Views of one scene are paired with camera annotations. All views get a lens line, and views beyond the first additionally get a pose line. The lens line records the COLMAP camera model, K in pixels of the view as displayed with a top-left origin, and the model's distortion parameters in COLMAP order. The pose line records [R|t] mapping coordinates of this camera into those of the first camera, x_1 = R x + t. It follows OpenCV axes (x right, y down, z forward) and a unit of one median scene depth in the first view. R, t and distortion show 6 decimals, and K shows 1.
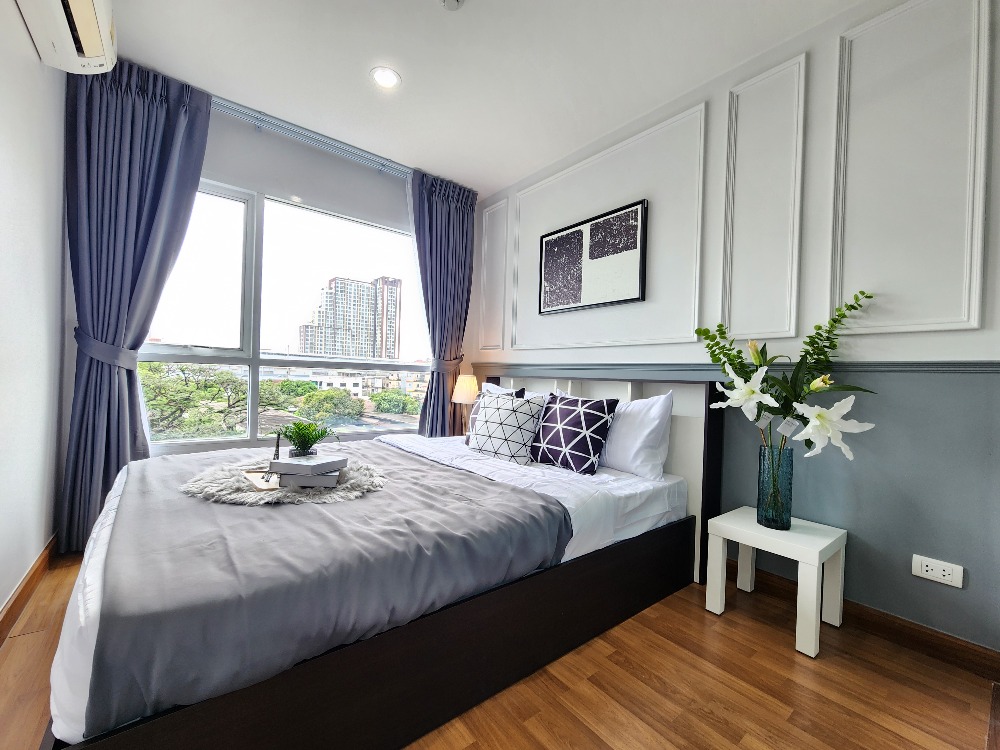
lens RADIAL K [[412.5, 0, 494.4], [0, 412.5, 378.6], [0, 0, 1]] dist [-0.000450, 0.000019]
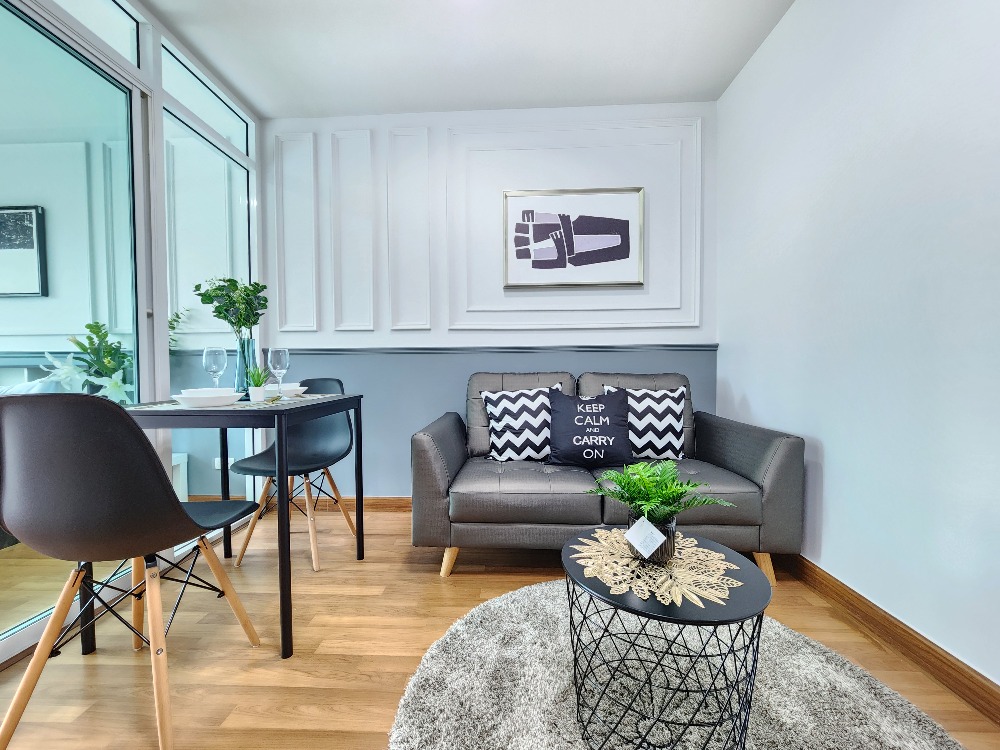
lens RADIAL K [[410.5, 0, 490.1], [0, 410.5, 377.5], [0, 0, 1]] dist [0.001062, 0.000682]
pose [[0.660914, -0.057455, 0.748259, 0.344794], [0.033977, 0.998333, 0.046646, 0.025945], [-0.749692, -0.005406, 0.661764, -0.744887]]
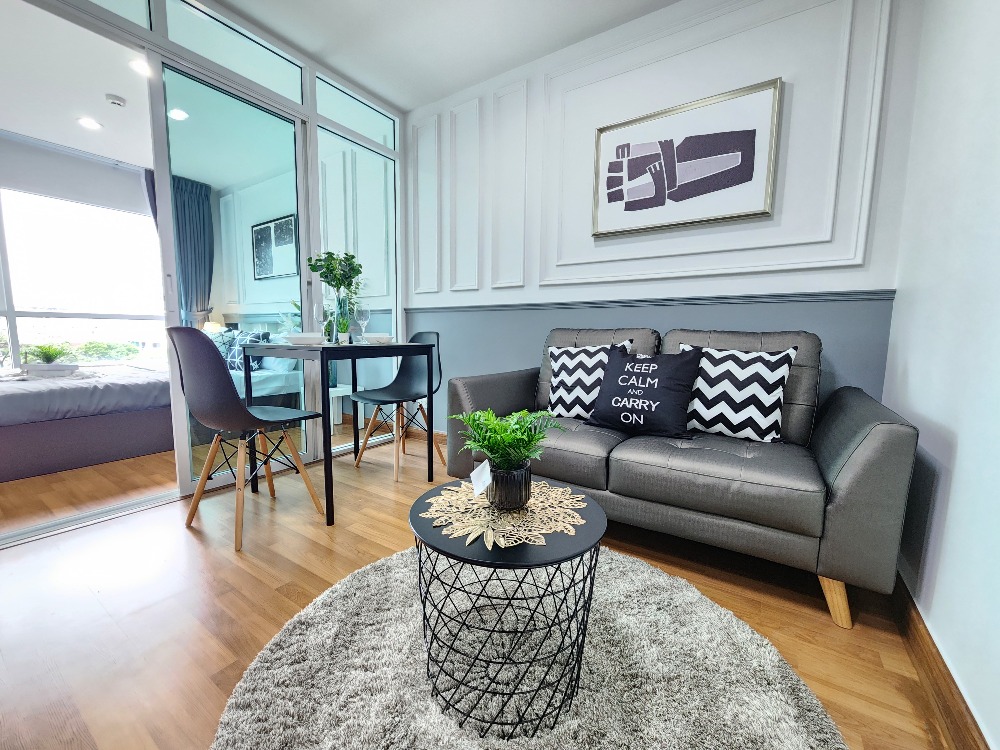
lens RADIAL K [[410.5, 0, 490.1], [0, 410.5, 377.5], [0, 0, 1]] dist [0.001062, 0.000682]
pose [[0.955397, -0.056392, 0.289889, 0.667645], [0.024337, 0.993295, 0.113016, 0.066690], [-0.294319, -0.100920, 0.950364, -0.993426]]
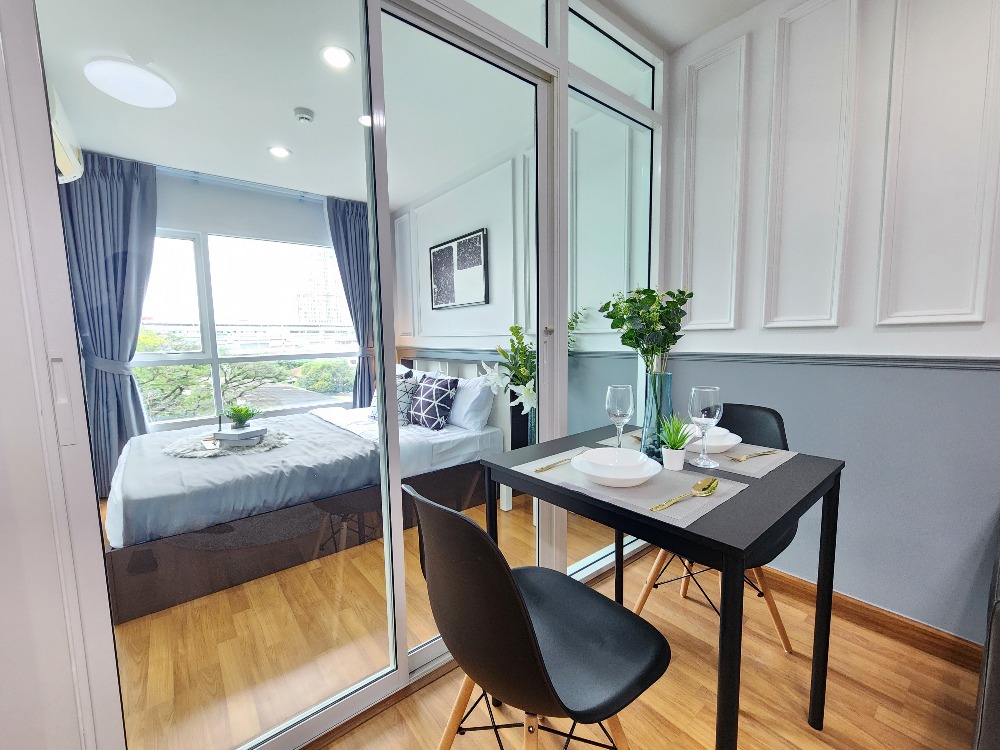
lens RADIAL K [[413.0, 0, 489.6], [0, 413.0, 378.5], [0, 0, 1]] dist [0.001532, 0.000889]
pose [[0.998561, -0.052599, -0.010435, 0.410361], [0.053361, 0.993932, 0.096184, -0.081430], [0.005313, -0.096603, 0.995309, -0.435450]]
